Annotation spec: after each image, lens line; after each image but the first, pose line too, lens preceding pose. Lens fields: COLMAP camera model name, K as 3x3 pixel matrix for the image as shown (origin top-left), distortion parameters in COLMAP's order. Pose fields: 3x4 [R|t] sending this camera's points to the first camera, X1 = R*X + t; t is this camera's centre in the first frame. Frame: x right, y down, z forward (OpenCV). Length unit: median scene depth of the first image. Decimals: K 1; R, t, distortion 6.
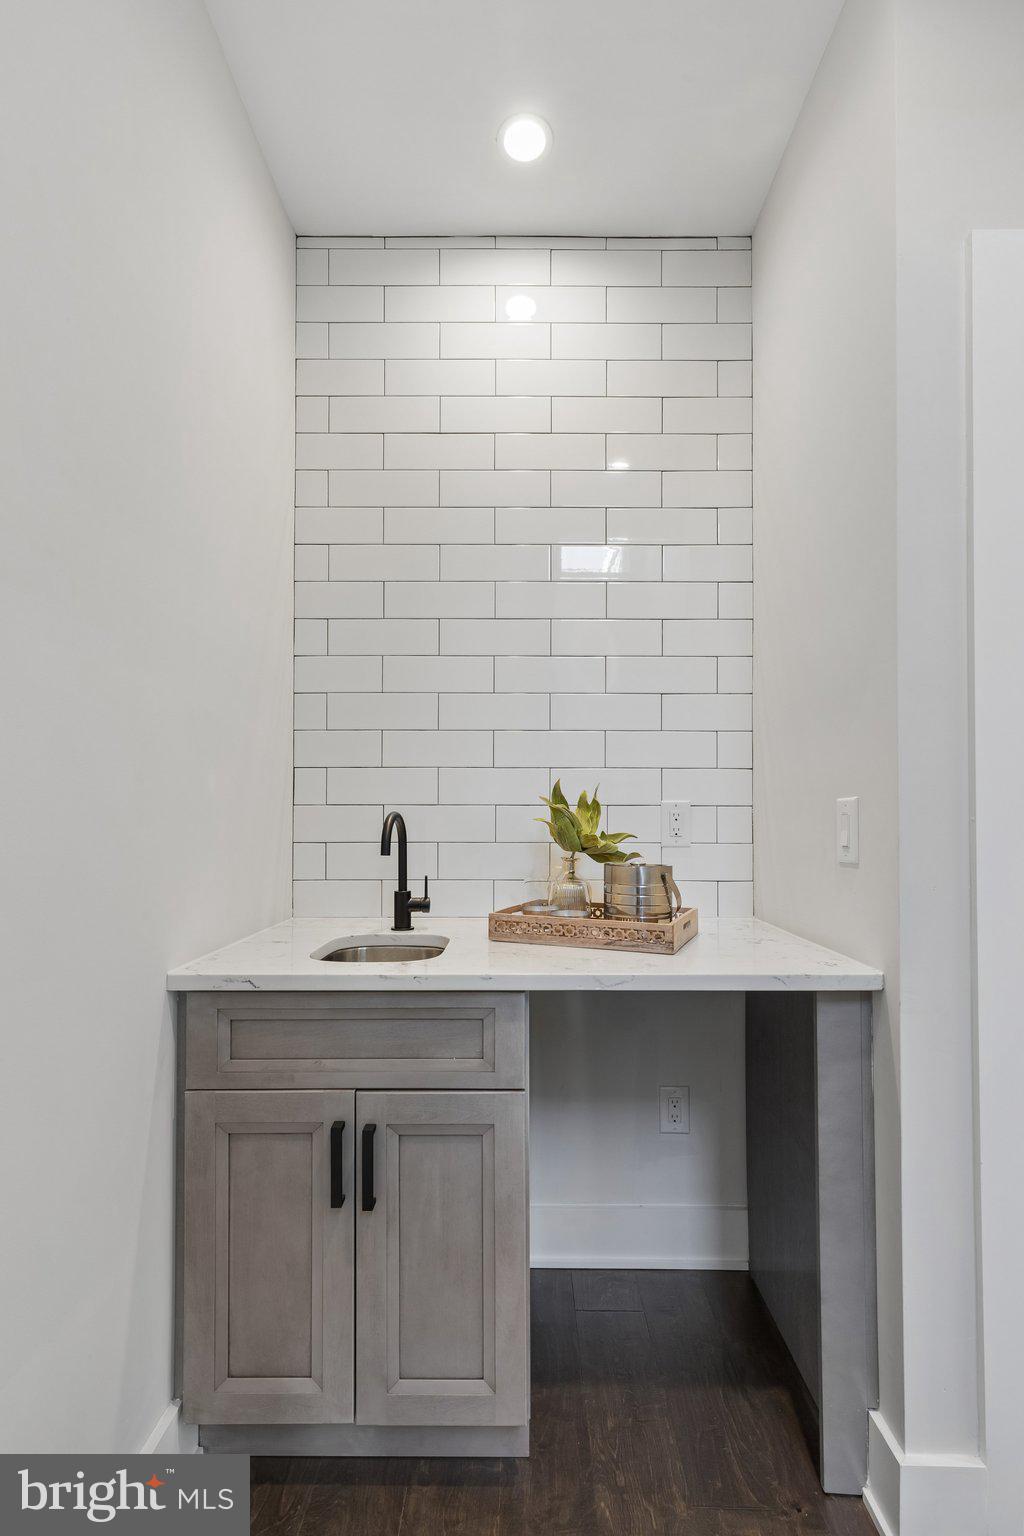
lens RADIAL K [[685.5, 0, 582.8], [0, 685.5, 826.1], [0, 0, 1]] dist [0.008235, -0.001902]
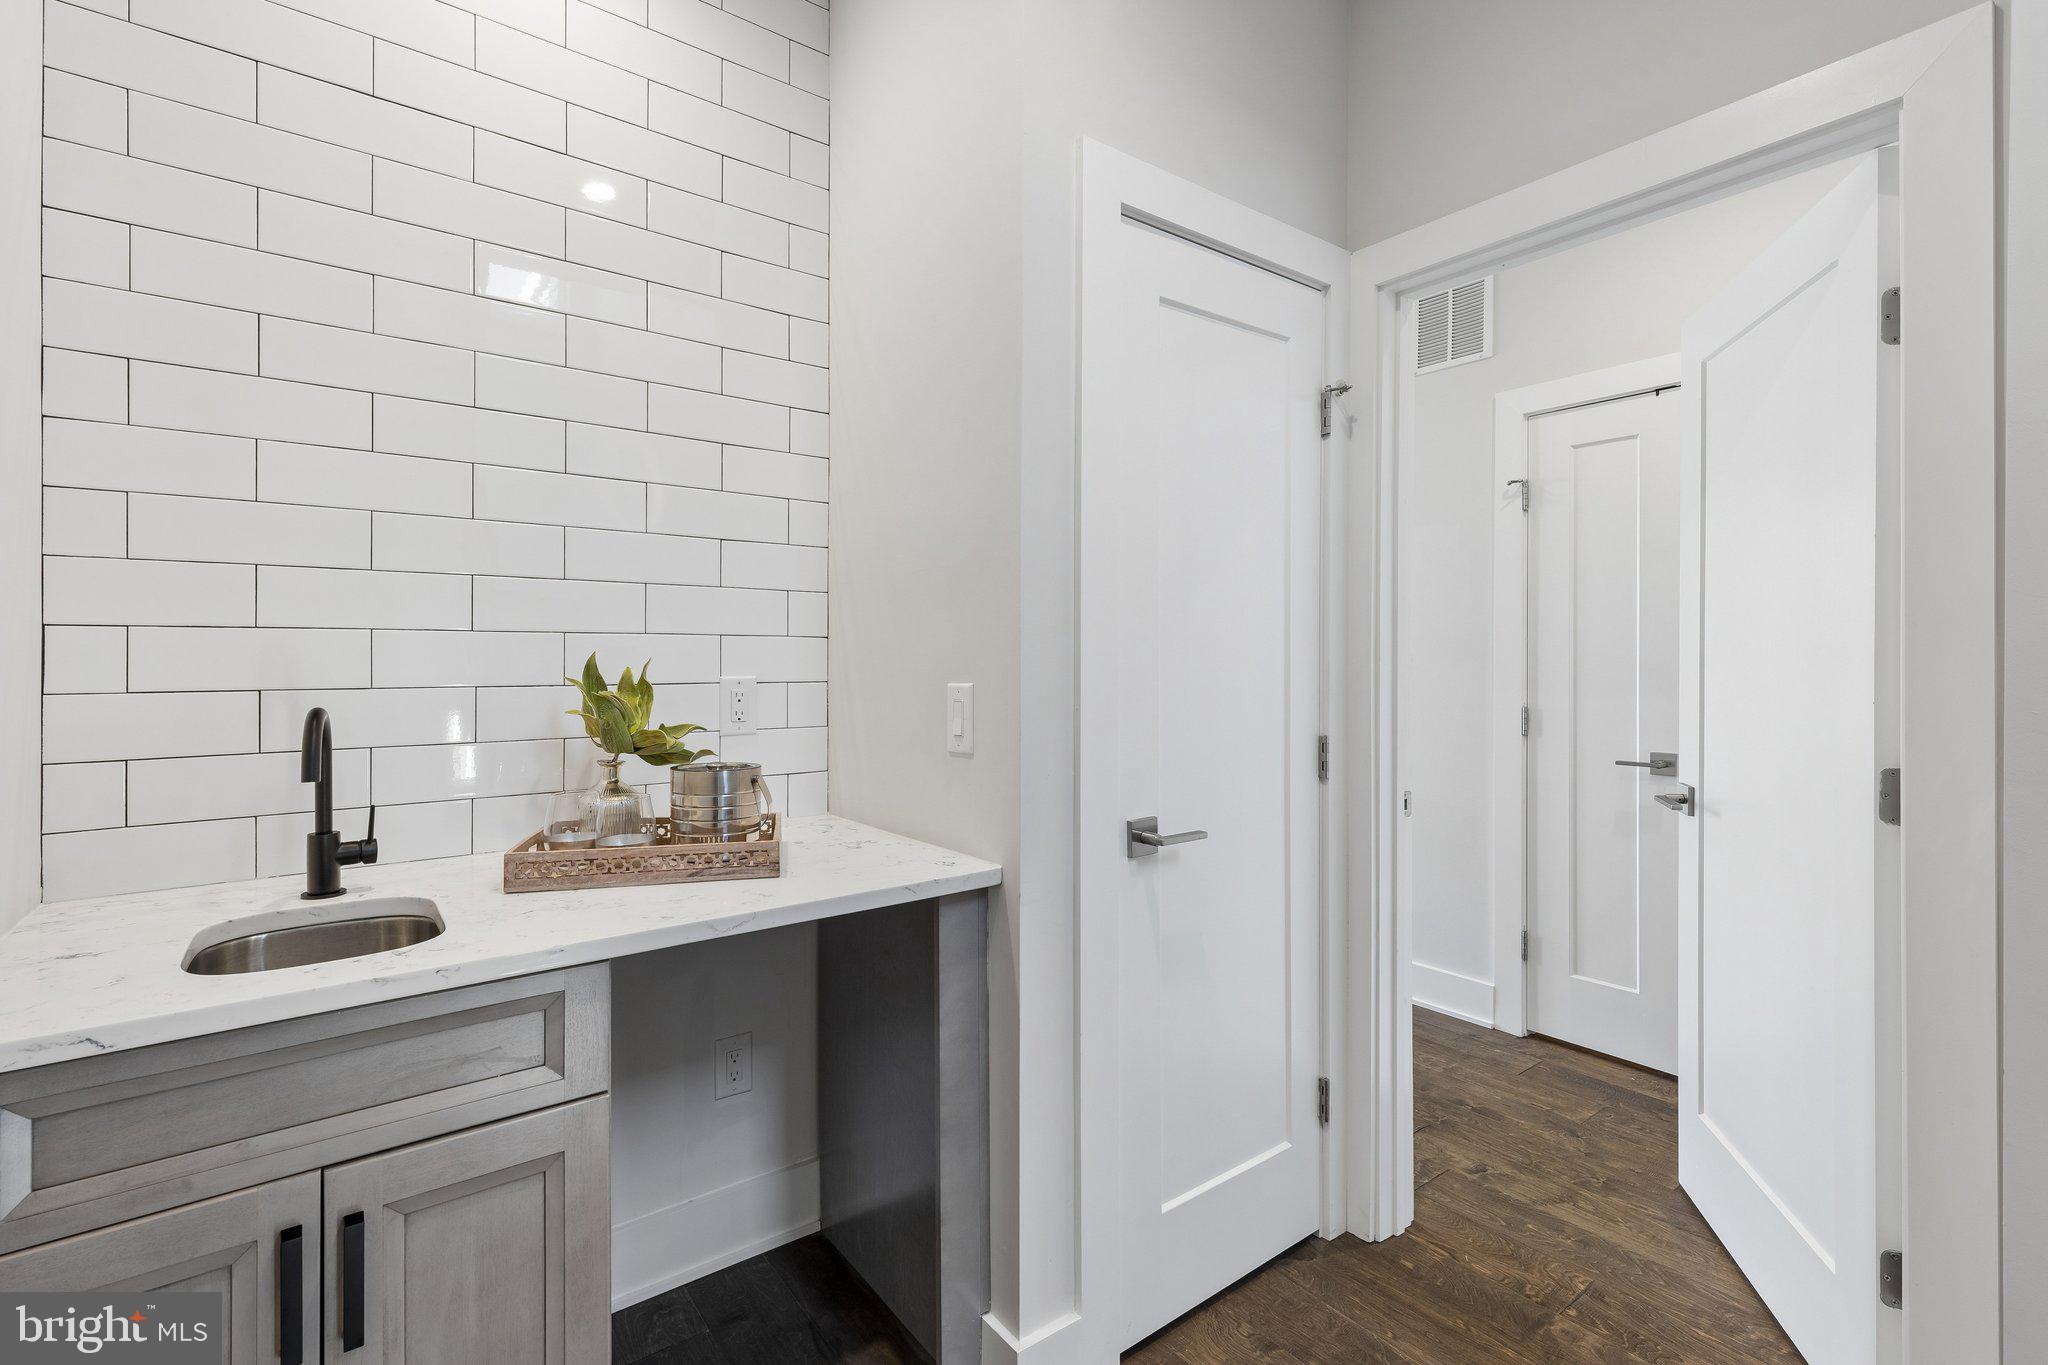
lens RADIAL K [[914.1, 0, 1018.5], [0, 914.1, 669.7], [0, 0, 1]] dist [0.008235, -0.001902]
pose [[0.797336, -0.007492, 0.603489, -0.269217], [-0.006815, 0.999747, 0.021416, -0.077367], [-0.603497, -0.021189, 0.797084, -0.035690]]
